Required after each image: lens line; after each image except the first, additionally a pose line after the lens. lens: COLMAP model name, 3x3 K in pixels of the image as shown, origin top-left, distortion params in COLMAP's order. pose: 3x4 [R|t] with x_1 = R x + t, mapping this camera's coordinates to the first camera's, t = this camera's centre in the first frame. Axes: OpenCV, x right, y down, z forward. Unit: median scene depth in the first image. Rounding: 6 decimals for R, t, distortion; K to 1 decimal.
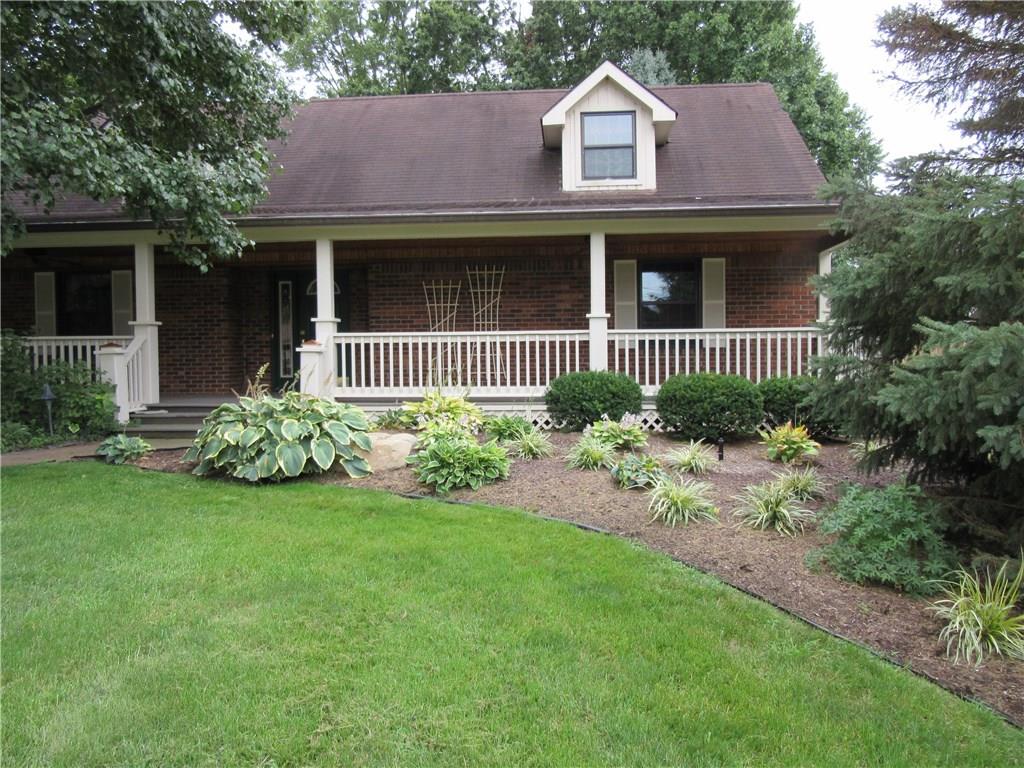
lens RADIAL K [[762.0, 0, 512.0], [0, 762.0, 384.0], [0, 0, 1]] dist [-0.041935, 0.010366]
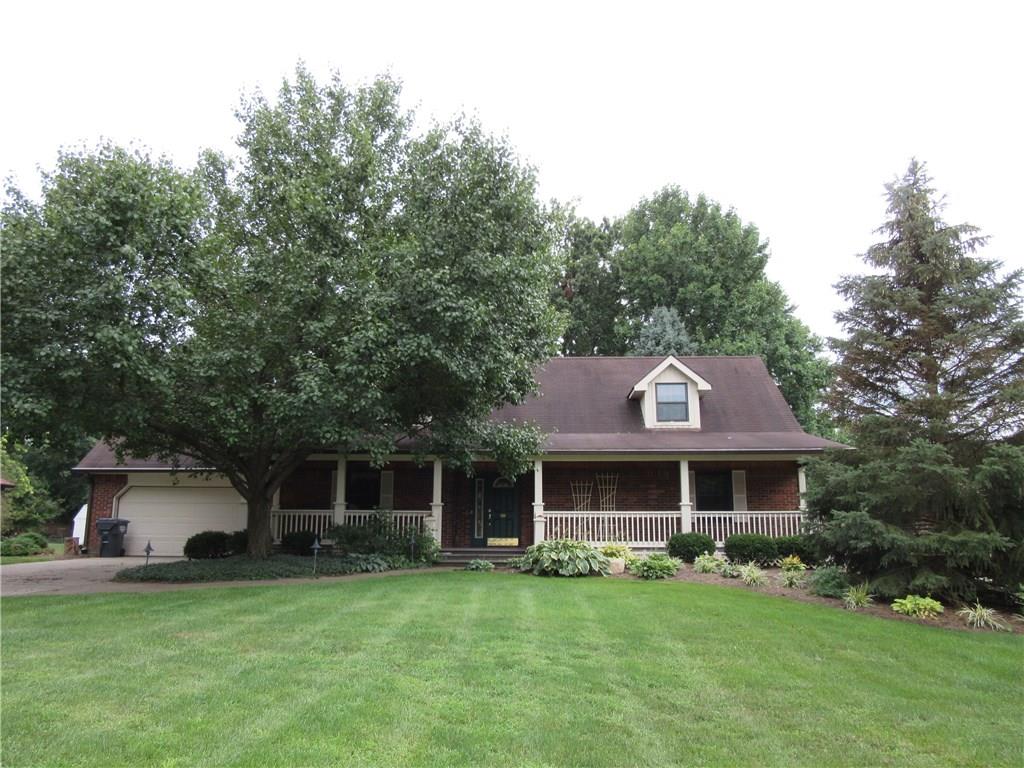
lens RADIAL K [[762.0, 0, 512.0], [0, 762.0, 384.0], [0, 0, 1]] dist [-0.041935, 0.010366]
pose [[0.999477, 0.018689, 0.026404, -0.306317], [-0.012116, 0.973086, -0.230122, 0.049558], [-0.029994, 0.229682, 0.972803, -0.733372]]
